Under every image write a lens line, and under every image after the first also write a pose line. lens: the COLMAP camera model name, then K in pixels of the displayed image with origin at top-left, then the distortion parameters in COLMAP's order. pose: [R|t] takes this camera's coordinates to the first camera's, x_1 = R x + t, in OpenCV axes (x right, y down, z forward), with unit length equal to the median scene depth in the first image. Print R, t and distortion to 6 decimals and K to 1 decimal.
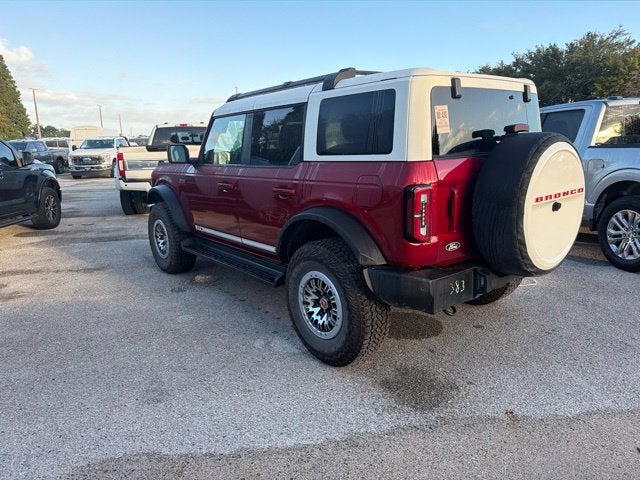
lens RADIAL K [[449.6, 0, 320.0], [0, 449.6, 240.0], [0, 0, 1]] dist [0.006660, -0.002215]
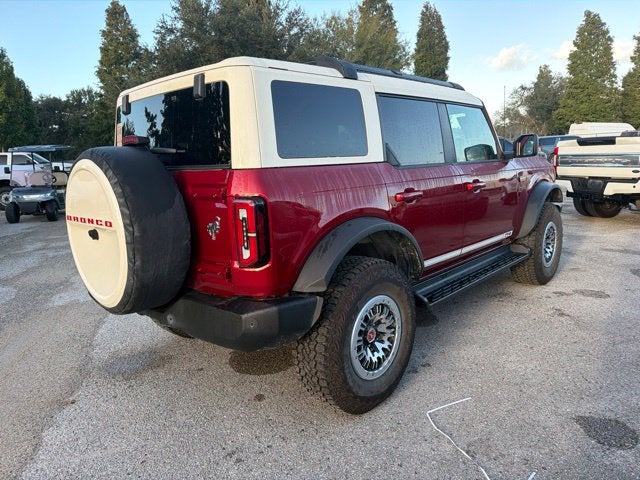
lens RADIAL K [[451.6, 0, 317.0], [0, 451.6, 235.1], [0, 0, 1]] dist [0.003710, -0.004096]
pose [[0.136901, 0.193794, -0.971443, 1.254191], [-0.173349, 0.970231, 0.169123, -0.257996], [0.975299, 0.145246, 0.166419, 1.115401]]
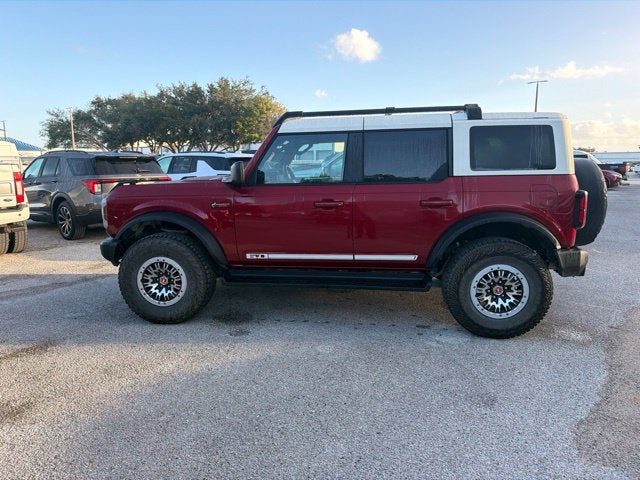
lens RADIAL K [[449.6, 0, 320.0], [0, 449.6, 240.0], [0, 0, 1]] dist [0.006660, -0.002215]
pose [[0.717163, -0.094891, 0.690415, -1.192830], [0.135929, 0.990706, -0.005032, -0.055536], [-0.683521, 0.097456, 0.723396, 0.427209]]
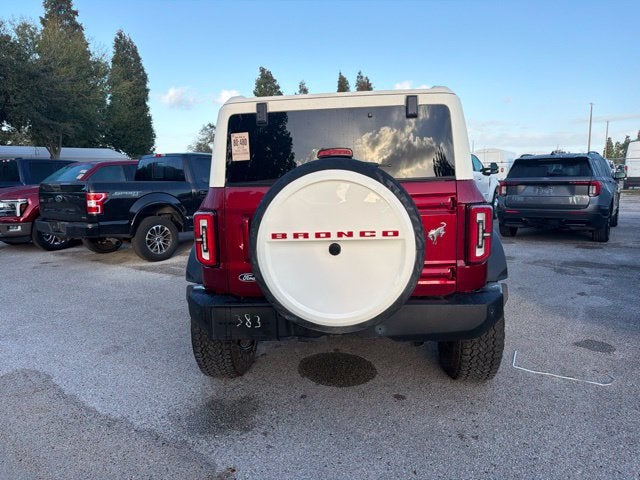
lens RADIAL K [[451.6, 0, 317.0], [0, 451.6, 235.1], [0, 0, 1]] dist [0.003710, -0.004096]
pose [[0.721315, 0.099208, -0.685465, 0.921682], [-0.143990, 0.989544, -0.008303, -0.077081], [0.677474, 0.104689, 0.728058, 0.344452]]
